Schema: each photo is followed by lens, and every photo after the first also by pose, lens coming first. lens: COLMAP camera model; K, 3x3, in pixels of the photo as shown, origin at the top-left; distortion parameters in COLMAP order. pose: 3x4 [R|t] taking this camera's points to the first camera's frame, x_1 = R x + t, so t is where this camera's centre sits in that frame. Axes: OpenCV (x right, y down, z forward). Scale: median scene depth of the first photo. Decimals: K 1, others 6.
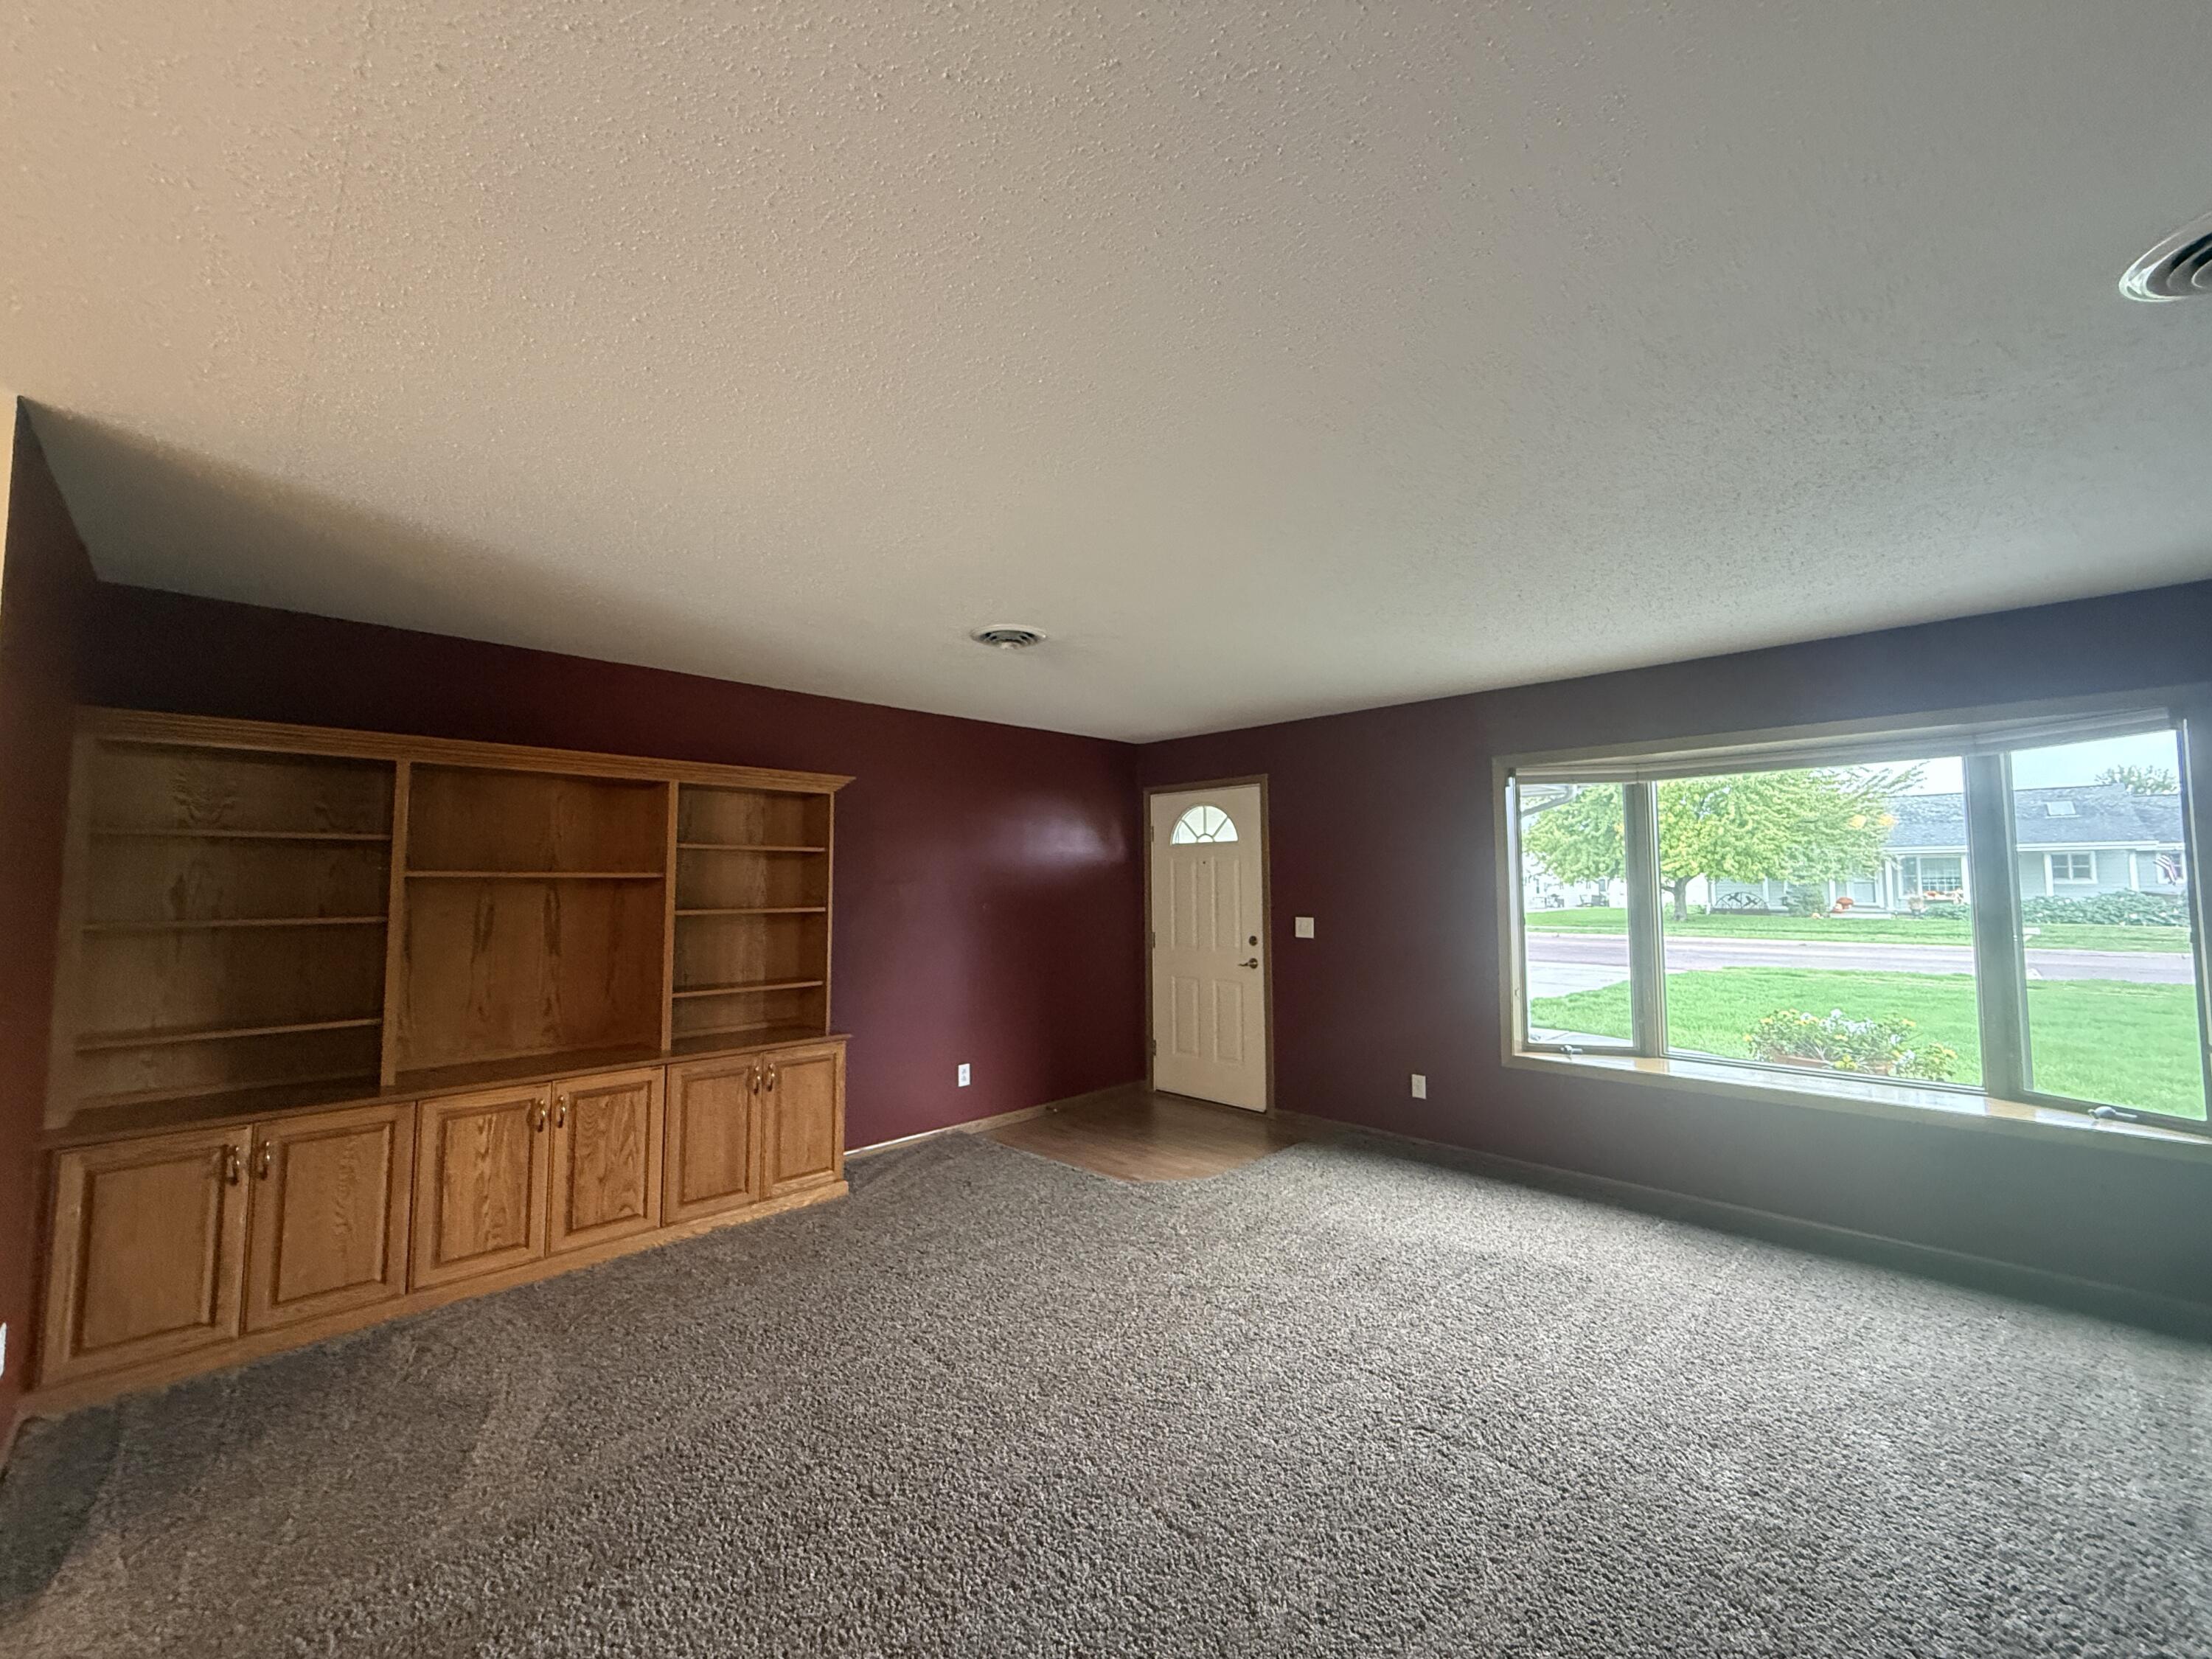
lens RADIAL K [[885.3, 0, 1104.6], [0, 885.3, 817.8], [0, 0, 1]] dist [-0.000599, -0.000326]
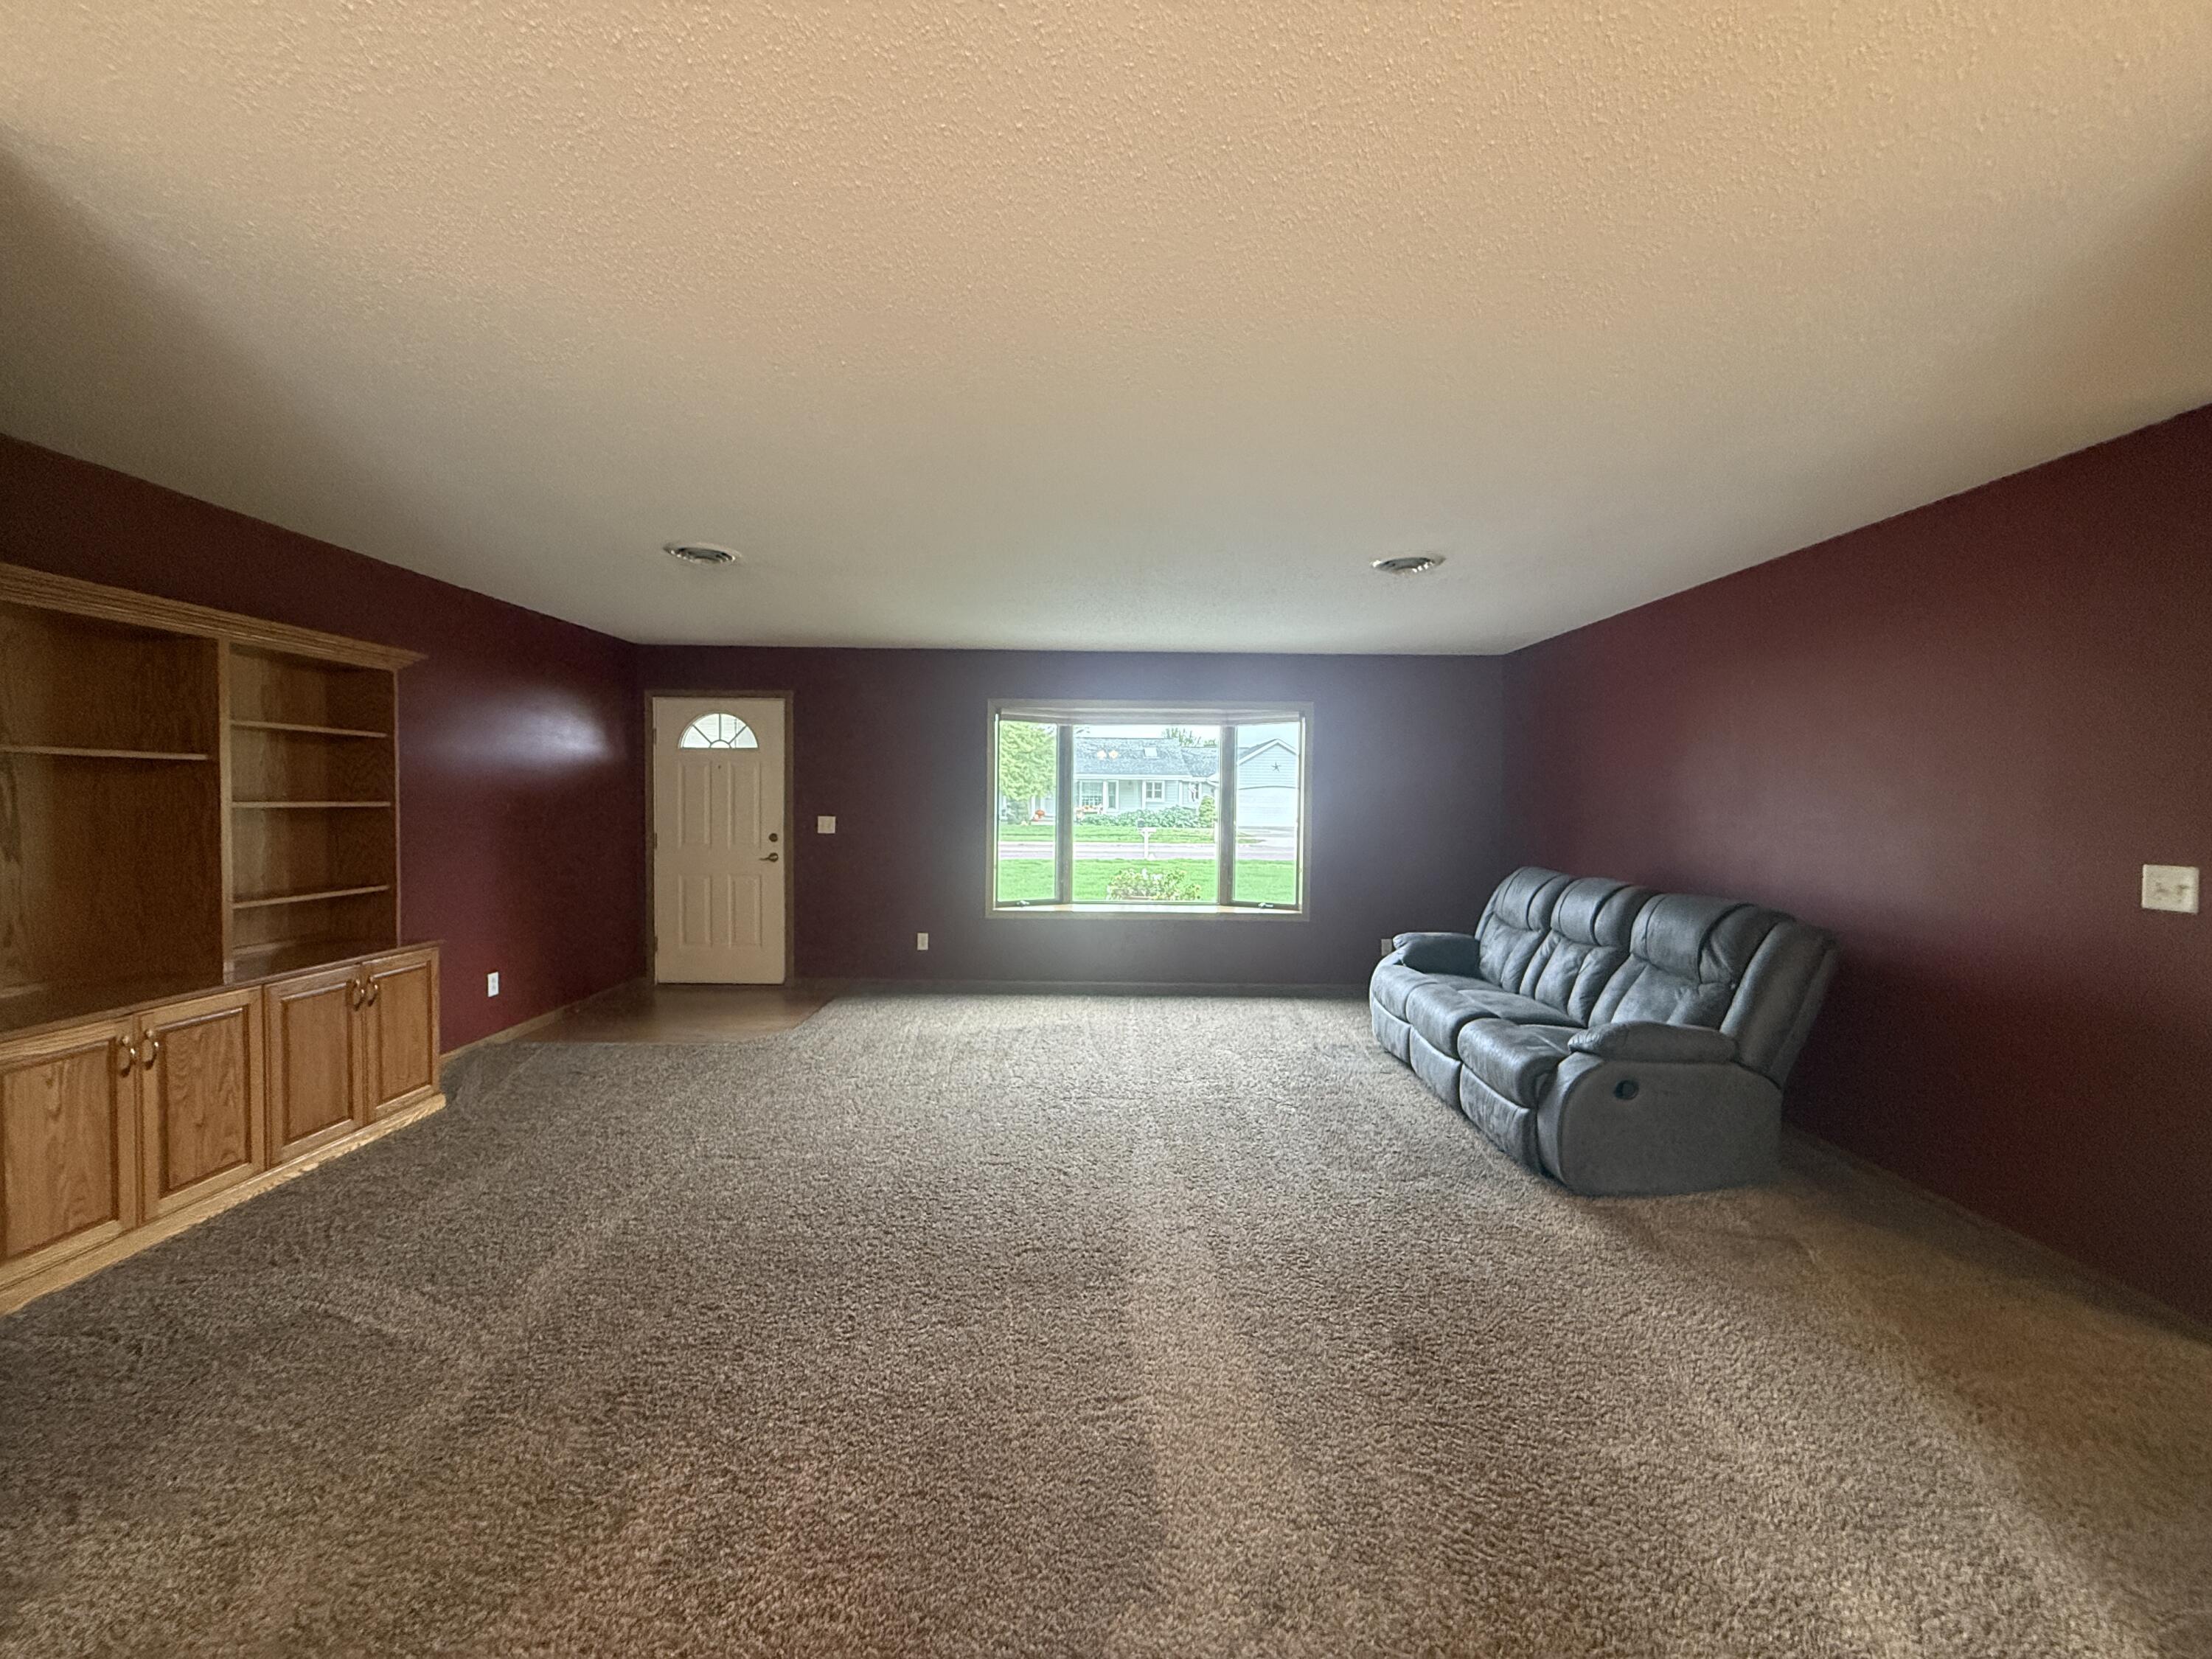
lens RADIAL K [[885.3, 0, 1107.4], [0, 885.3, 831.1], [0, 0, 1]] dist [-0.000599, -0.000326]
pose [[0.697159, -0.013635, 0.716786, -0.463027], [-0.067199, 0.994174, 0.084270, 0.008800], [-0.713760, -0.106917, 0.692182, -0.116023]]
